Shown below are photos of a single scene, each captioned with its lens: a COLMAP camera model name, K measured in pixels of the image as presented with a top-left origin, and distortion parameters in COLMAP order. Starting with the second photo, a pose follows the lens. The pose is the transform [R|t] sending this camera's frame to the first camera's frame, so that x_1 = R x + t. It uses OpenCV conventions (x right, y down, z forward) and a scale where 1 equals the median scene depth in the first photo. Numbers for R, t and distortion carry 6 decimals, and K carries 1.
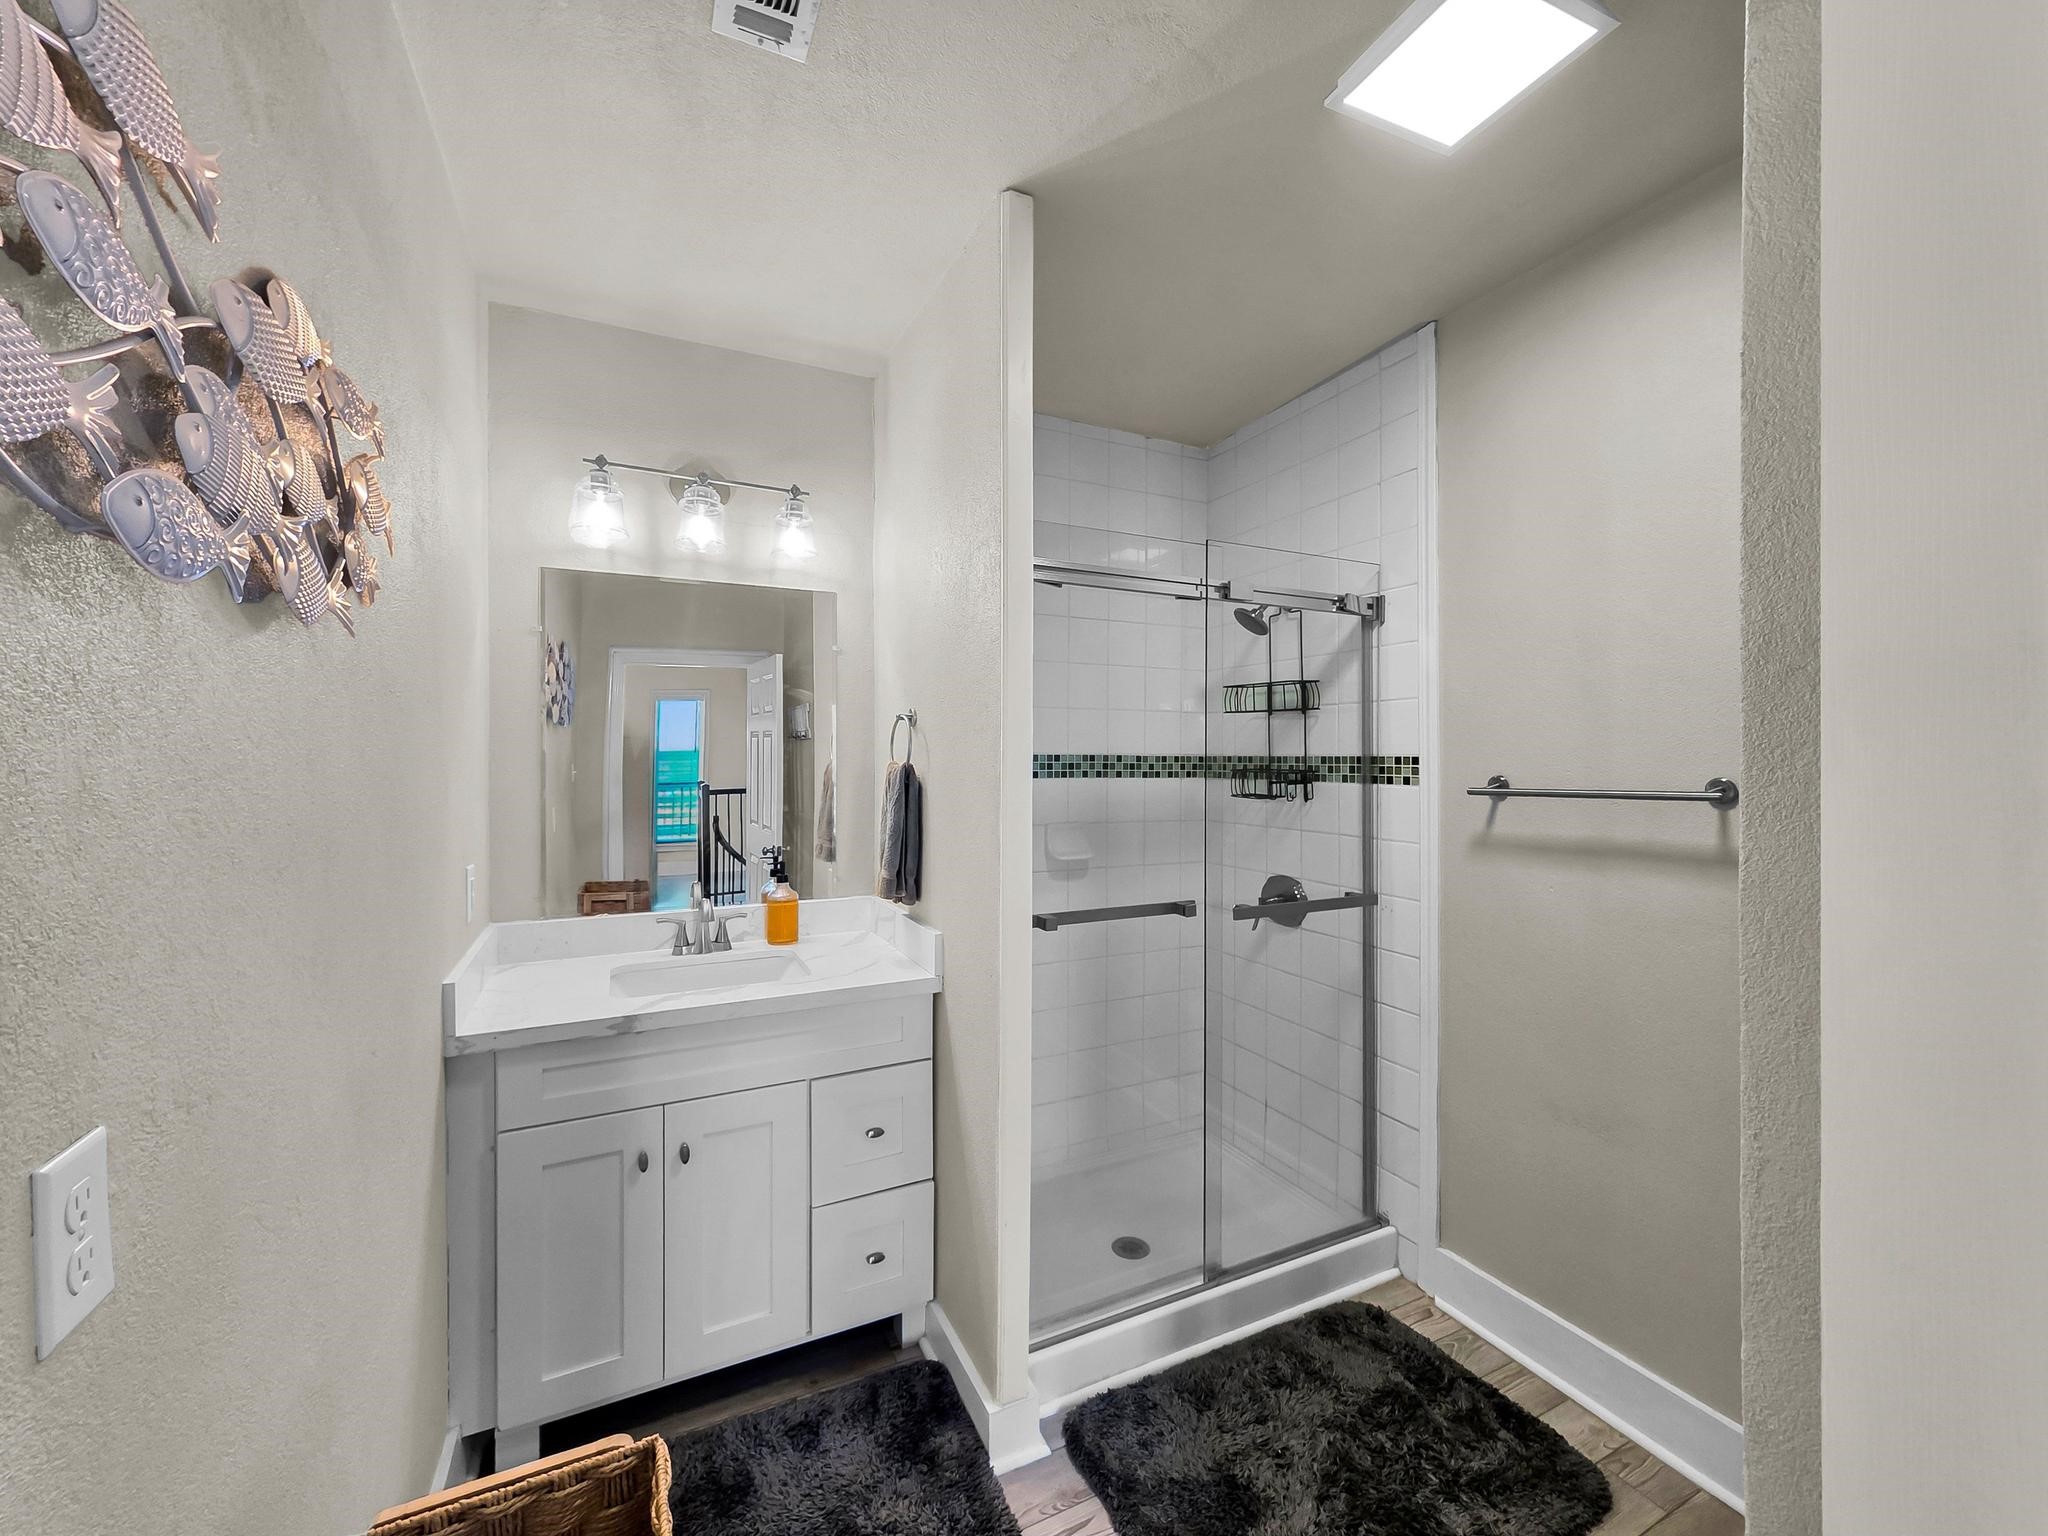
lens RADIAL K [[843.3, 0, 1019.2], [0, 843.3, 764.7], [0, 0, 1]] dist [0.000437, 0.000058]
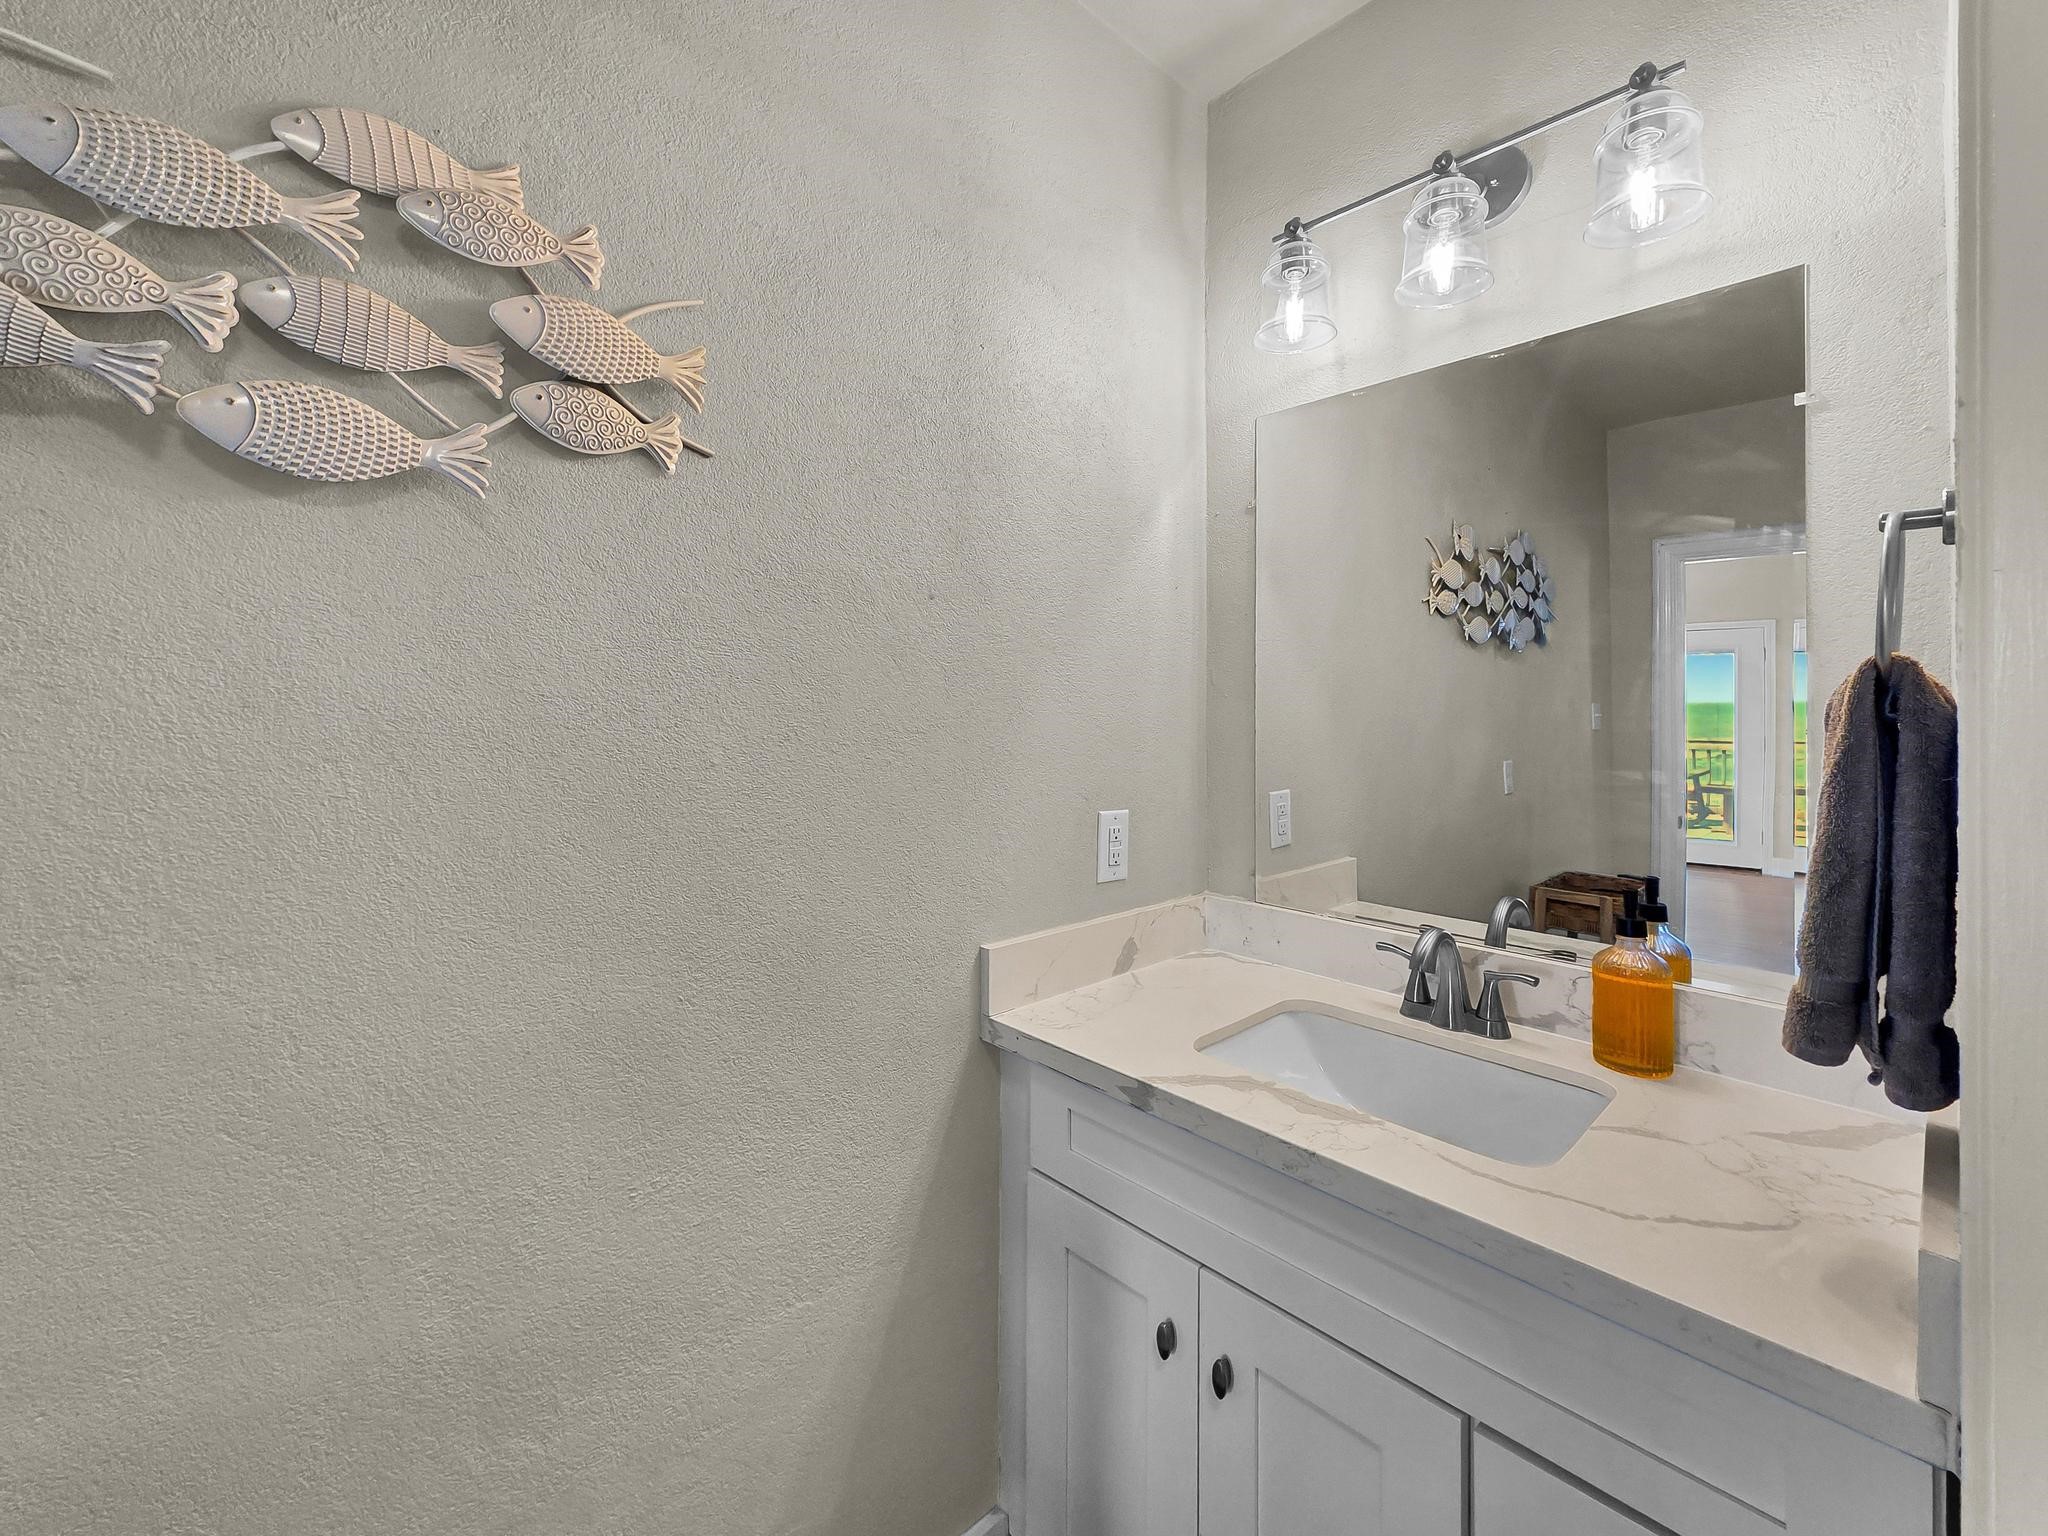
lens RADIAL K [[840.2, 0, 1021.0], [0, 840.2, 716.2], [0, 0, 1]] dist [-0.016557, -0.000049]
pose [[0.276425, 0.001659, -0.961034, 0.072284], [-0.030121, 0.999522, -0.006938, 0.034003], [0.960563, 0.030865, 0.276343, 0.608047]]
